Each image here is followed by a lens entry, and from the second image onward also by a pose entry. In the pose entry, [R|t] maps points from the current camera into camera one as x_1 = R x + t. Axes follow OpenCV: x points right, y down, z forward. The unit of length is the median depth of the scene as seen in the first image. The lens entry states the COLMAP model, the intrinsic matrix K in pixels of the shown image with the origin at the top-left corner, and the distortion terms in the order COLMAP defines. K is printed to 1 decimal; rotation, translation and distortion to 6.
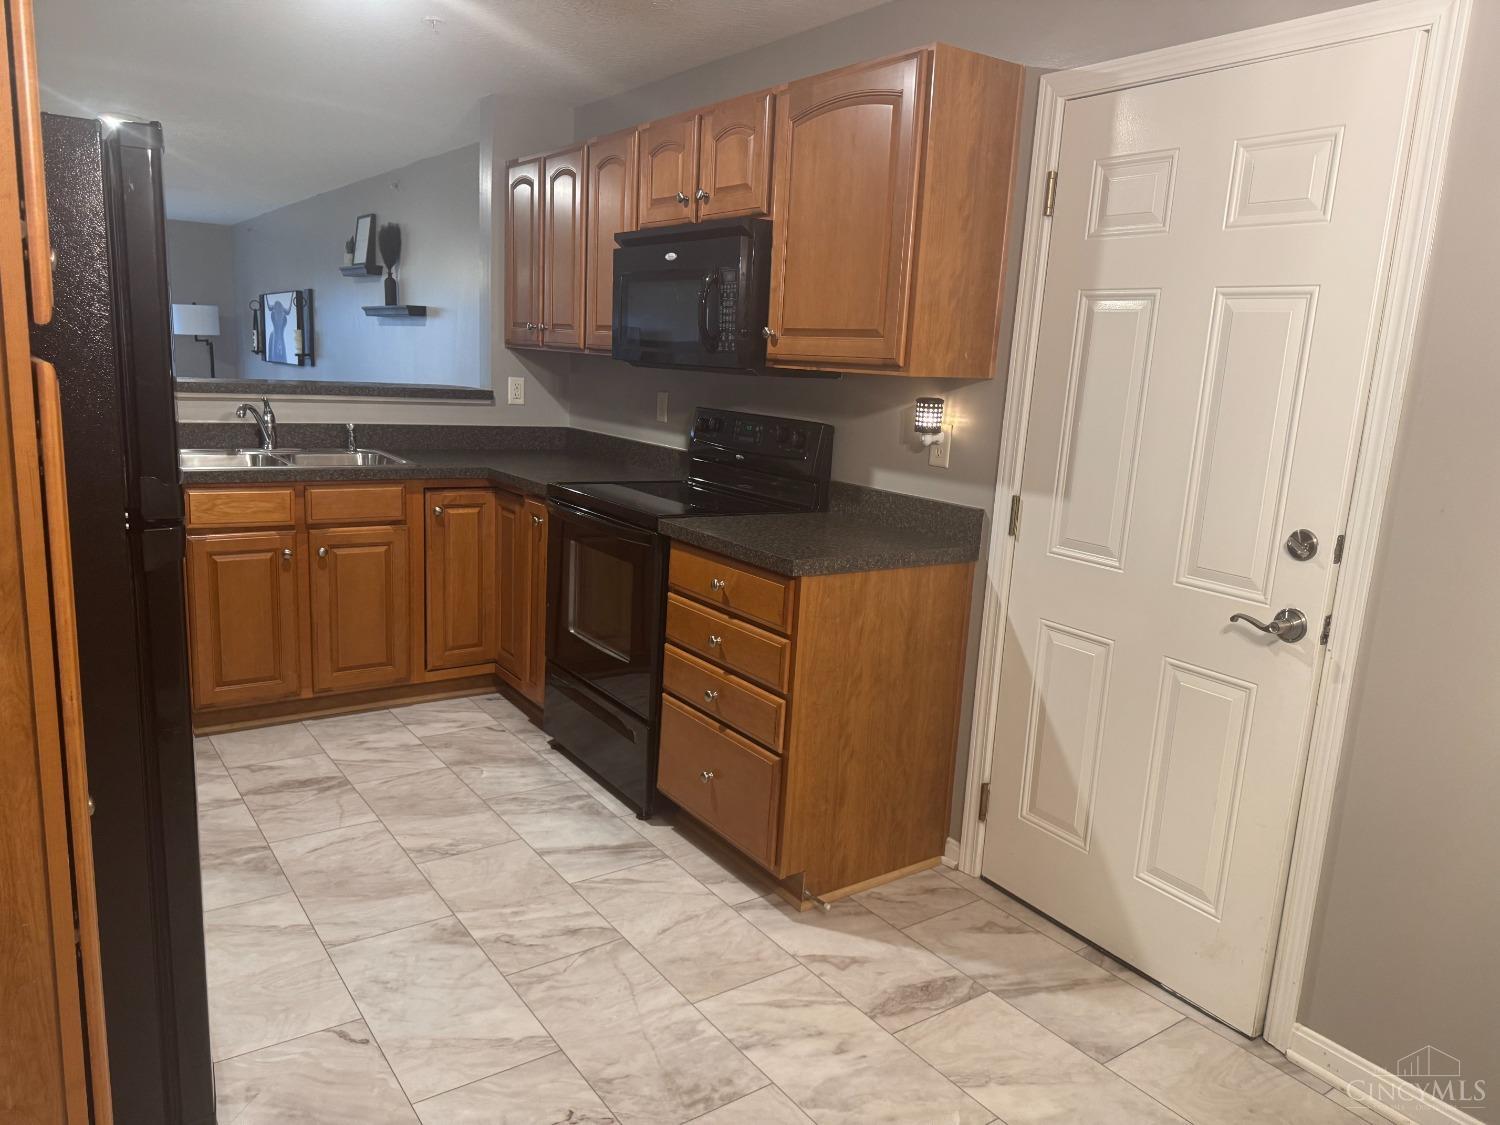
lens RADIAL K [[1052.7, 0, 750.0], [0, 1052.7, 562.5], [0, 0, 1]] dist [0.129834, -0.241044]
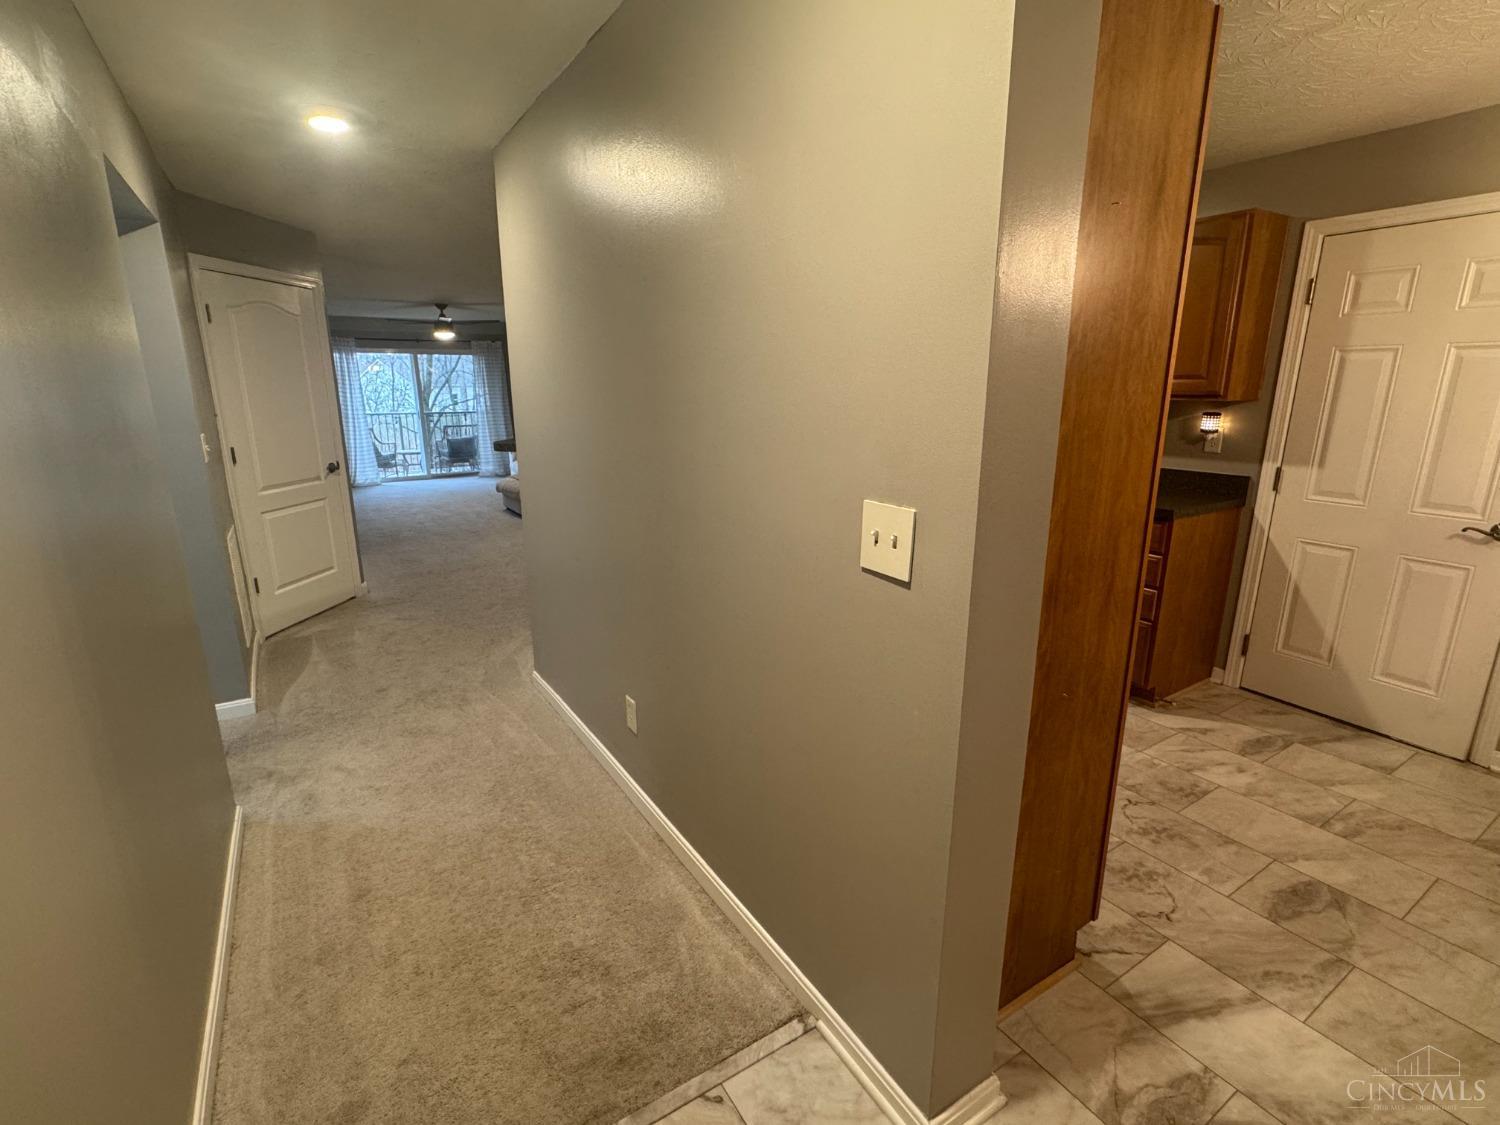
lens RADIAL K [[705.0, 0, 740.9], [0, 705.0, 562.1], [0, 0, 1]] dist [-0.002336, -0.000453]
pose [[0.997192, -0.039932, -0.063346, -0.406656], [0.043230, 0.997734, 0.051565, -0.004289], [0.061143, -0.054159, 0.996659, -0.149356]]
